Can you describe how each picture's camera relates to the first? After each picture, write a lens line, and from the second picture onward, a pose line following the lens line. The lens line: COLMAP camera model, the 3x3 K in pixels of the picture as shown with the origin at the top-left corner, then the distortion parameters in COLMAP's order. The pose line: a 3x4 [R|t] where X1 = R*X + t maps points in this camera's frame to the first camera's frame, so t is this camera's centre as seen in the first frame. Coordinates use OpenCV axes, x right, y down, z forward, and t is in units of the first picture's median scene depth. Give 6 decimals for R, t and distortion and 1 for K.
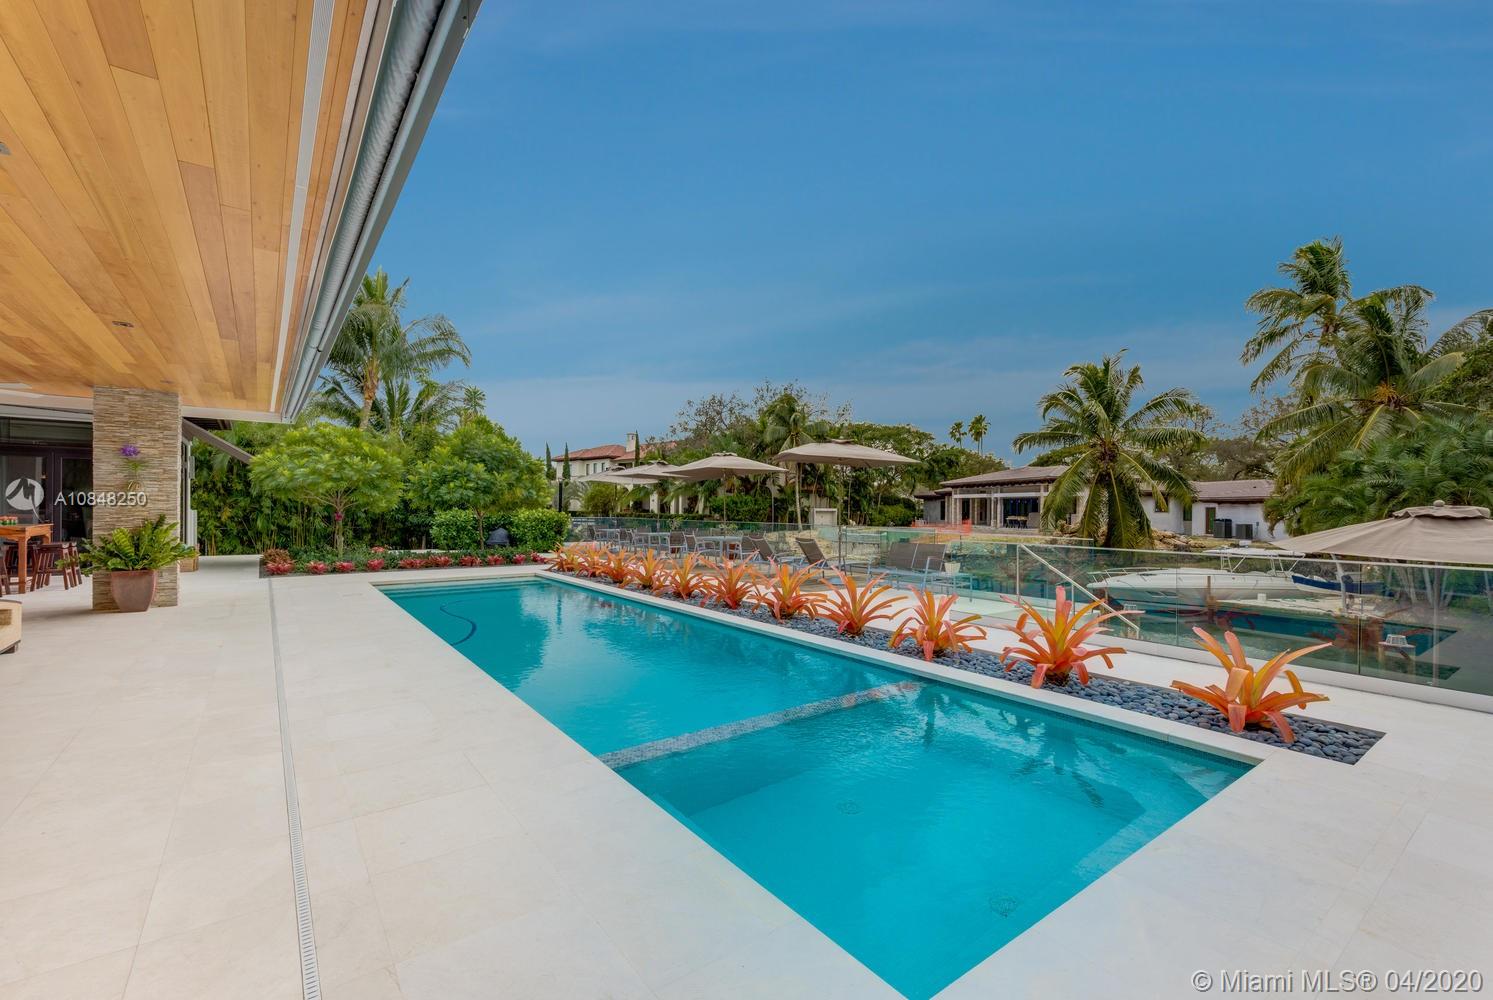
lens RADIAL K [[672.0, 0, 753.2], [0, 672.0, 500.8], [0, 0, 1]] dist [0.002967, -0.000179]
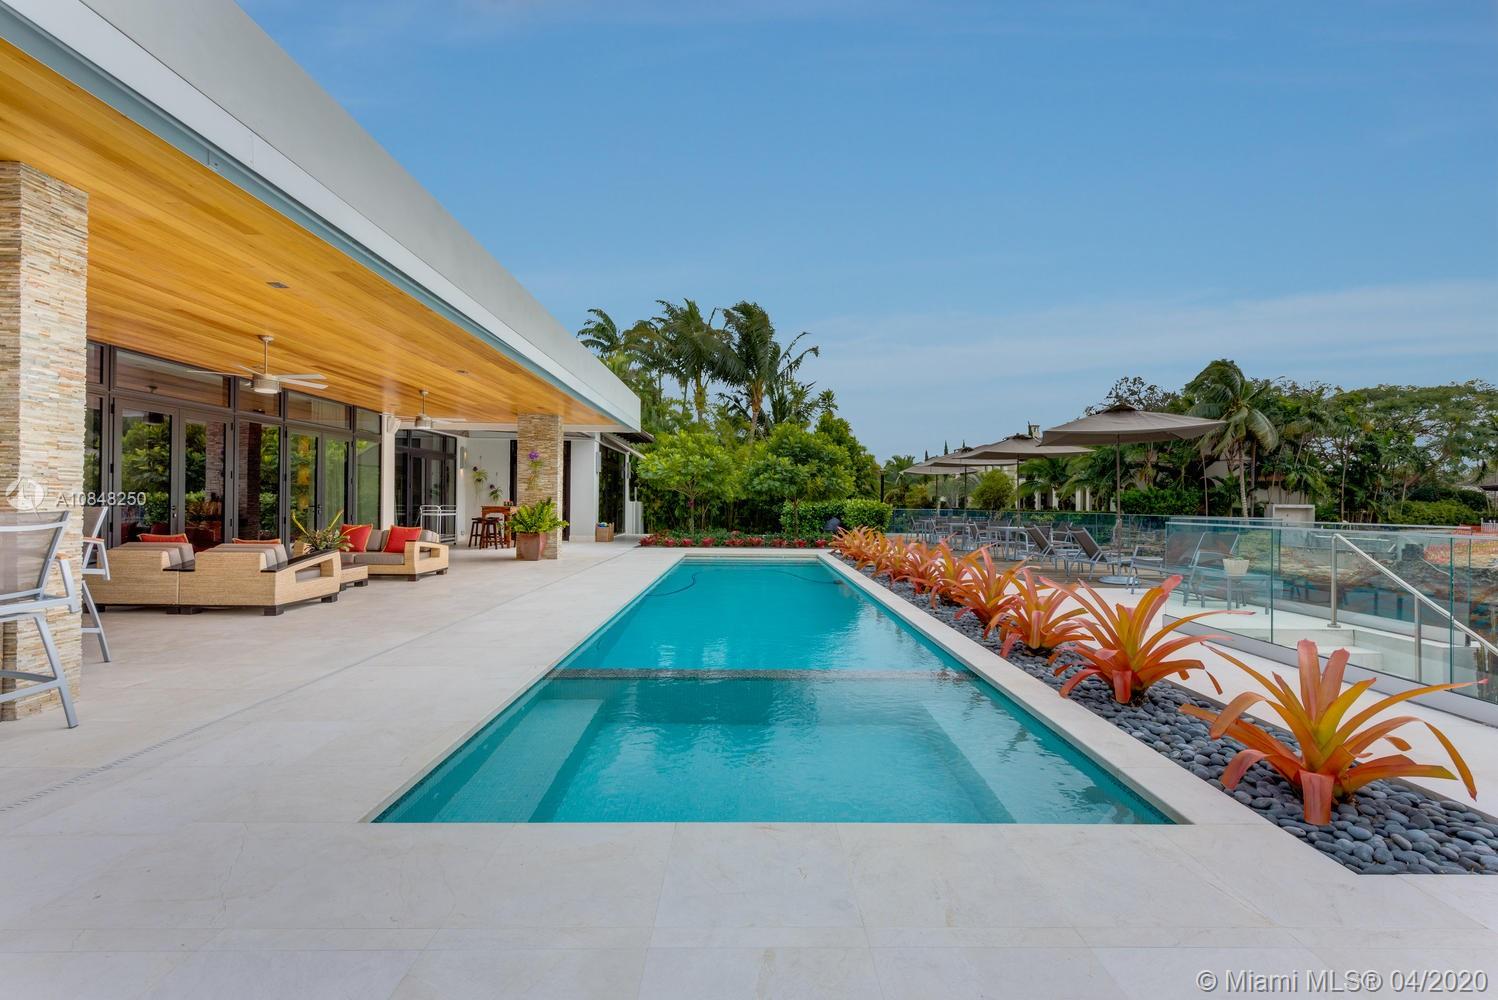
lens RADIAL K [[674.3, 0, 755.7], [0, 674.3, 500.8], [0, 0, 1]] dist [0.002967, -0.000179]
pose [[0.794406, -0.004891, -0.607367, 0.240356], [0.003610, 0.999988, -0.003330, 0.021171], [0.607376, 0.000453, 0.794414, 0.065378]]
